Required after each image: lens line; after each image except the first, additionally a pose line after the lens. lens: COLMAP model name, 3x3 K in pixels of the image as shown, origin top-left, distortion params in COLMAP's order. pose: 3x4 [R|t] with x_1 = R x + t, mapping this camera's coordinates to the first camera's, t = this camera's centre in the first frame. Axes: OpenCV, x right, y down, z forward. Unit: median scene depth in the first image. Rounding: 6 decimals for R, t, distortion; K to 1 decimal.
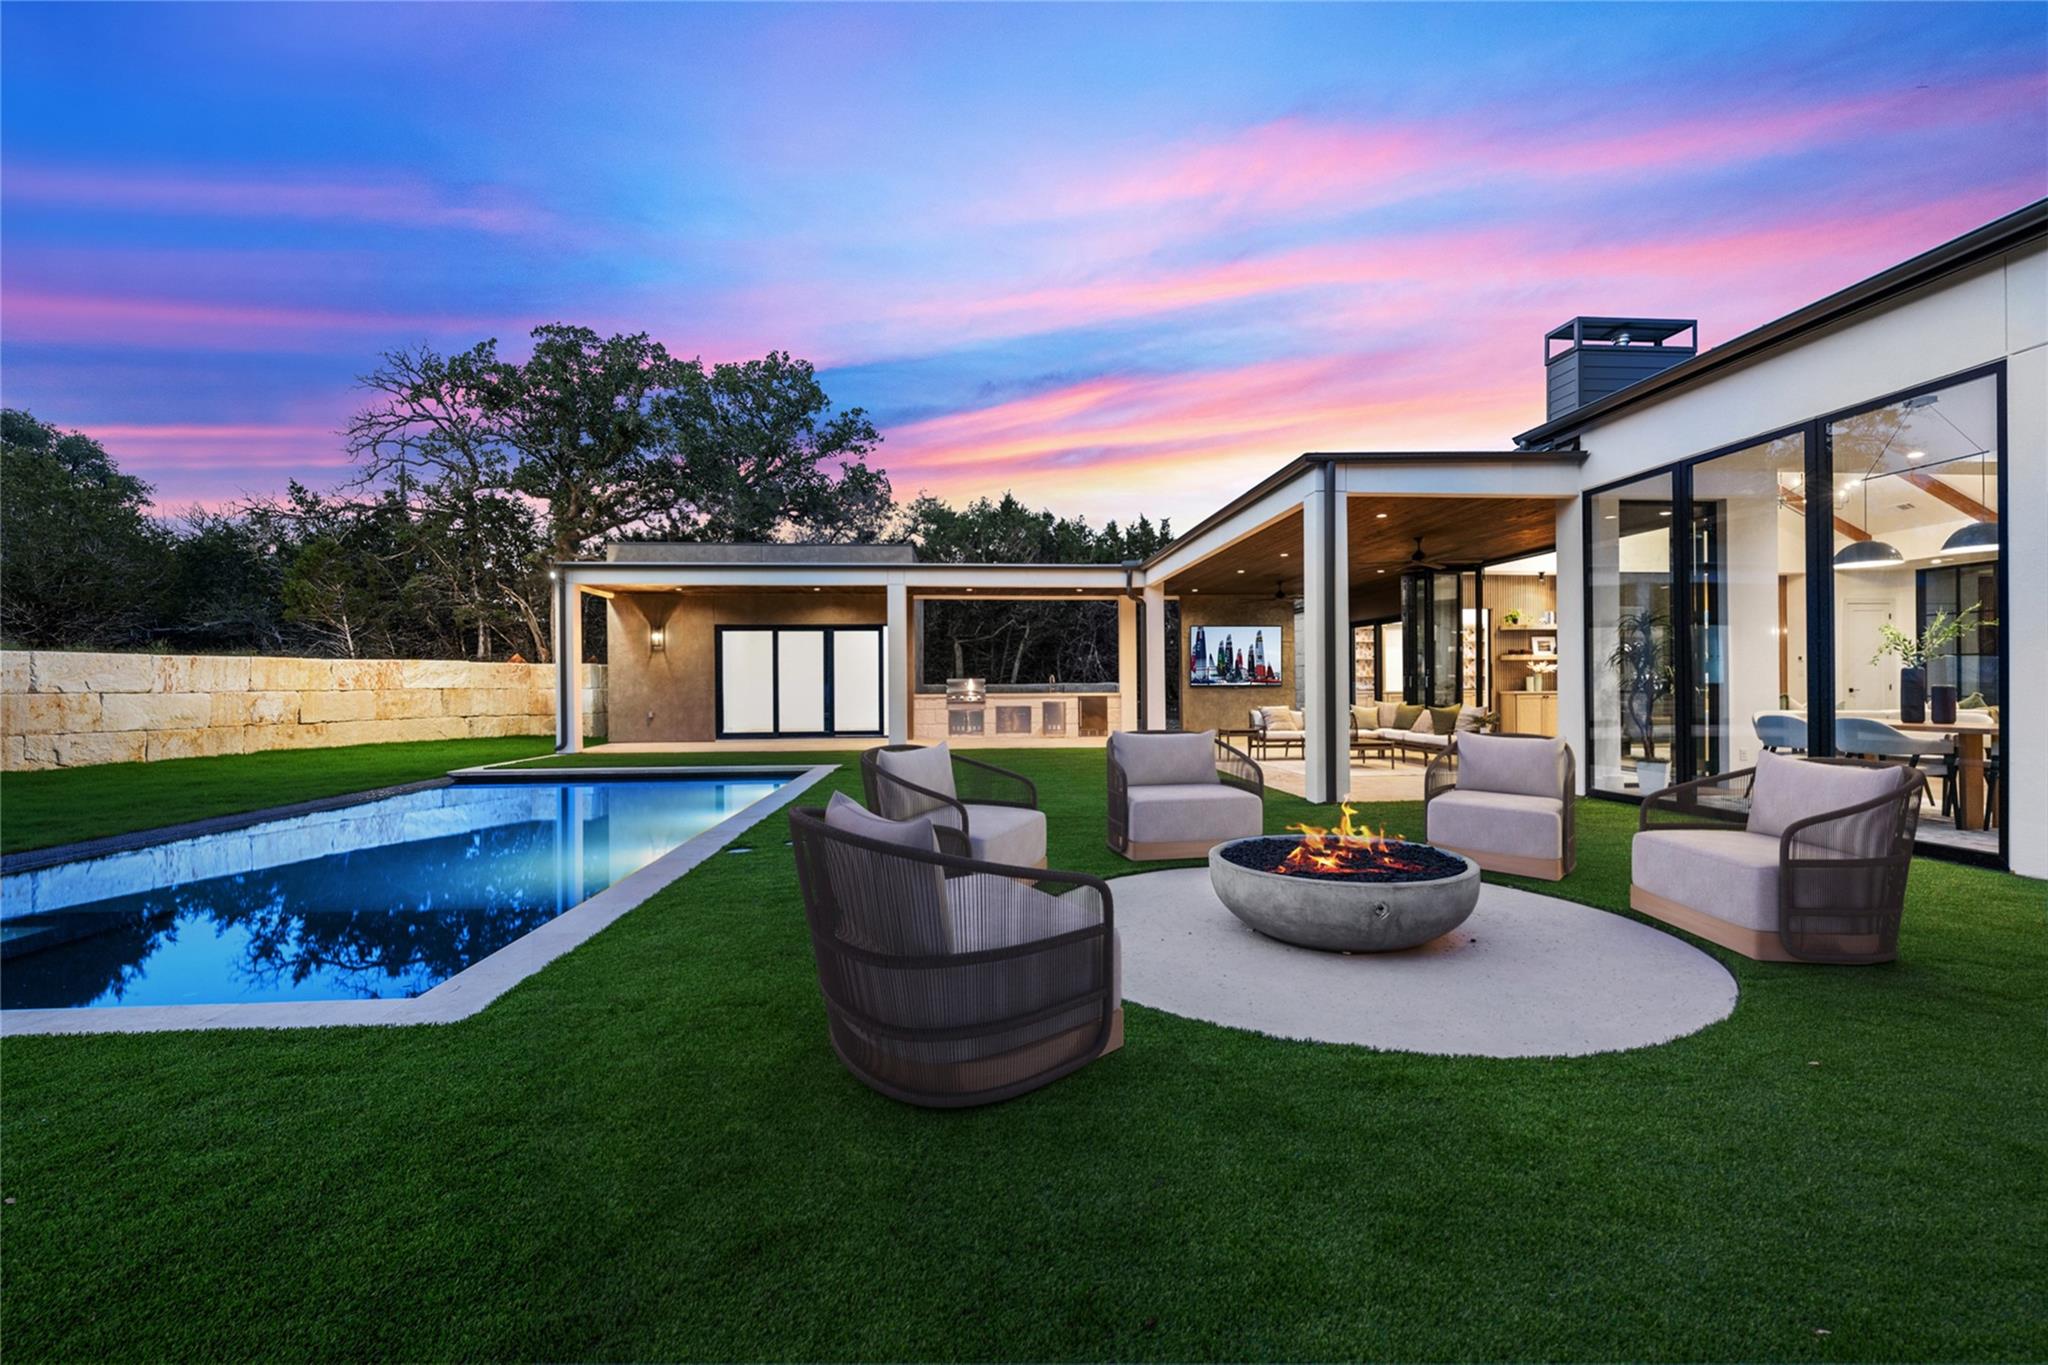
lens RADIAL K [[928.1, 0, 1008.6], [0, 928.1, 678.7], [0, 0, 1]] dist [0.005288, -0.002011]
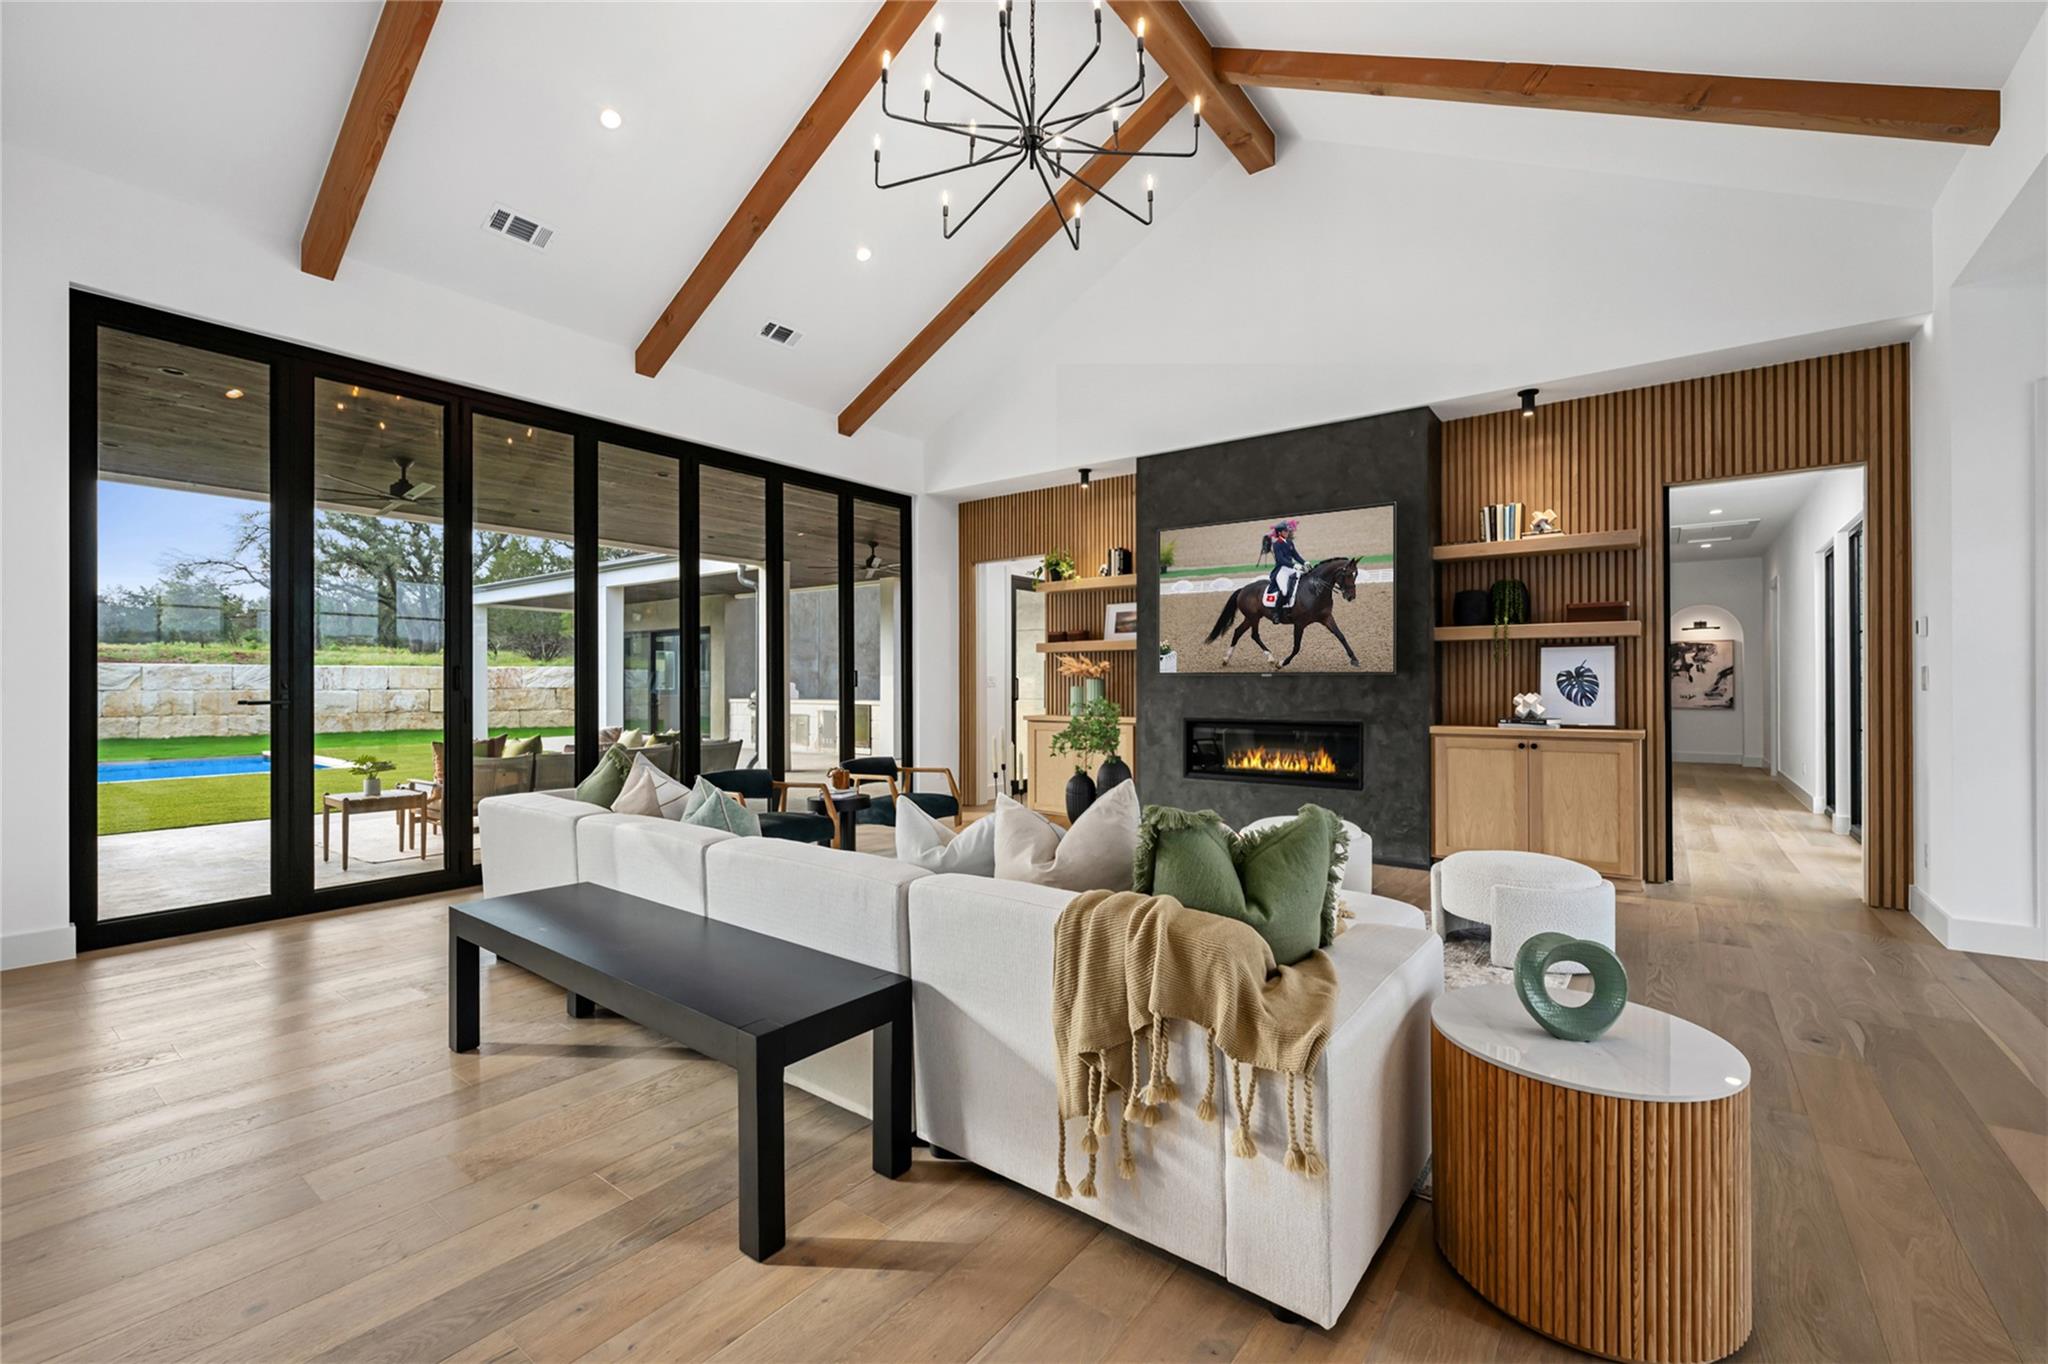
lens RADIAL K [[860.4, 0, 994.7], [0, 860.4, 672.5], [0, 0, 1]] dist [0.000254, -0.001025]
pose [[0.744480, -0.005573, -0.667621, 0.819954], [0.001273, 0.999975, -0.006928, -0.002249], [0.667643, 0.004308, 0.744469, 0.628784]]
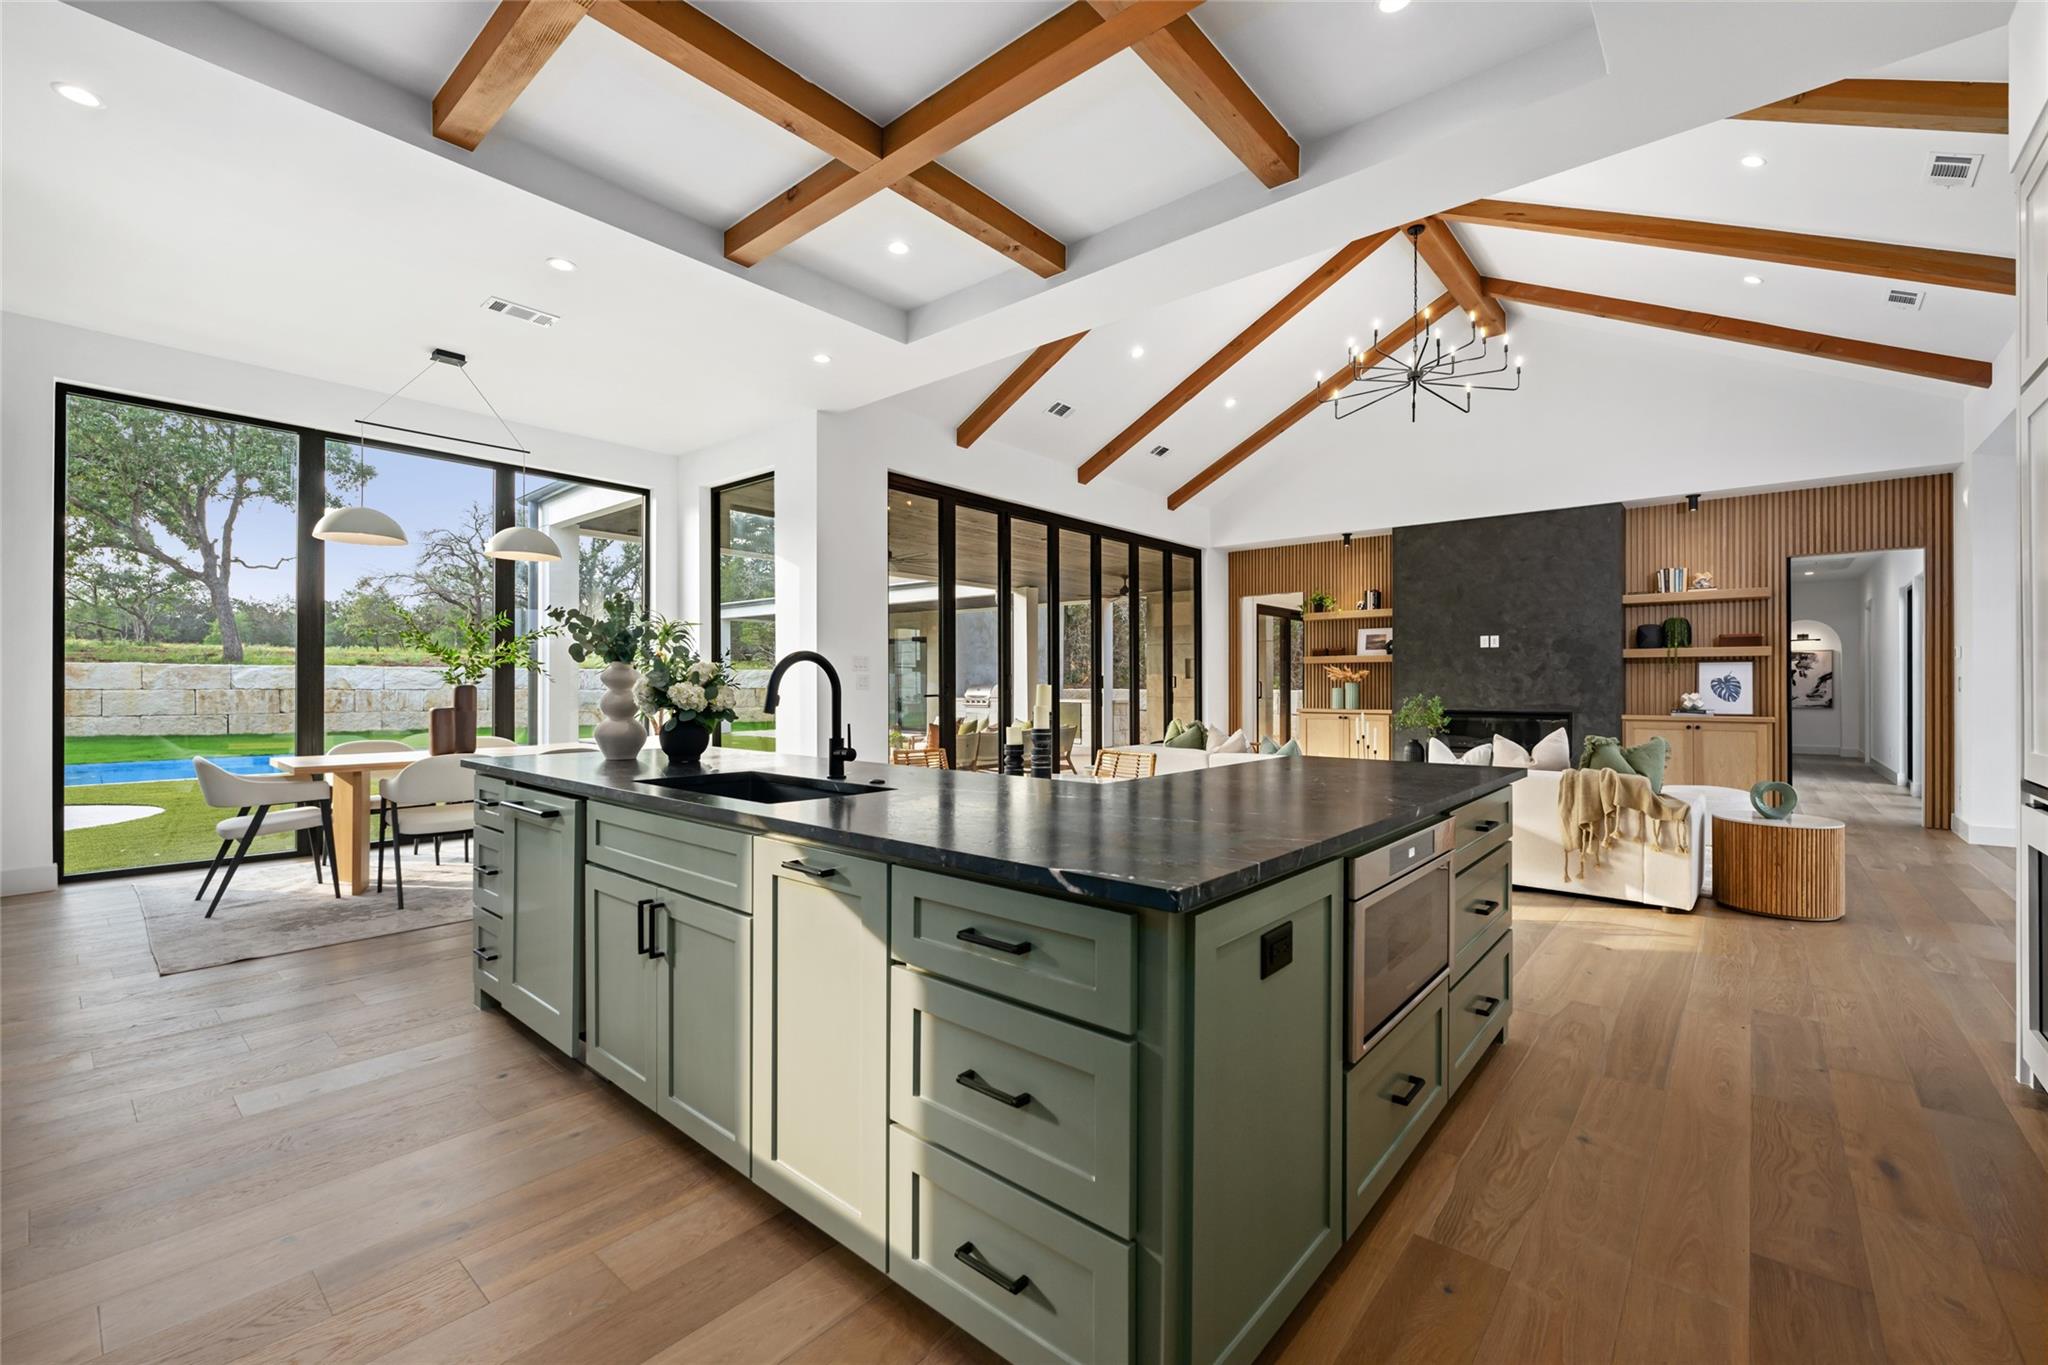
lens RADIAL K [[860.4, 0, 995.7], [0, 860.4, 675.7], [0, 0, 1]] dist [0.000254, -0.001025]
pose [[0.702594, -0.002779, -0.711585, 0.823598], [-0.000760, 0.999989, -0.004656, -0.003875], [0.711590, 0.003812, 0.702585, 0.366896]]
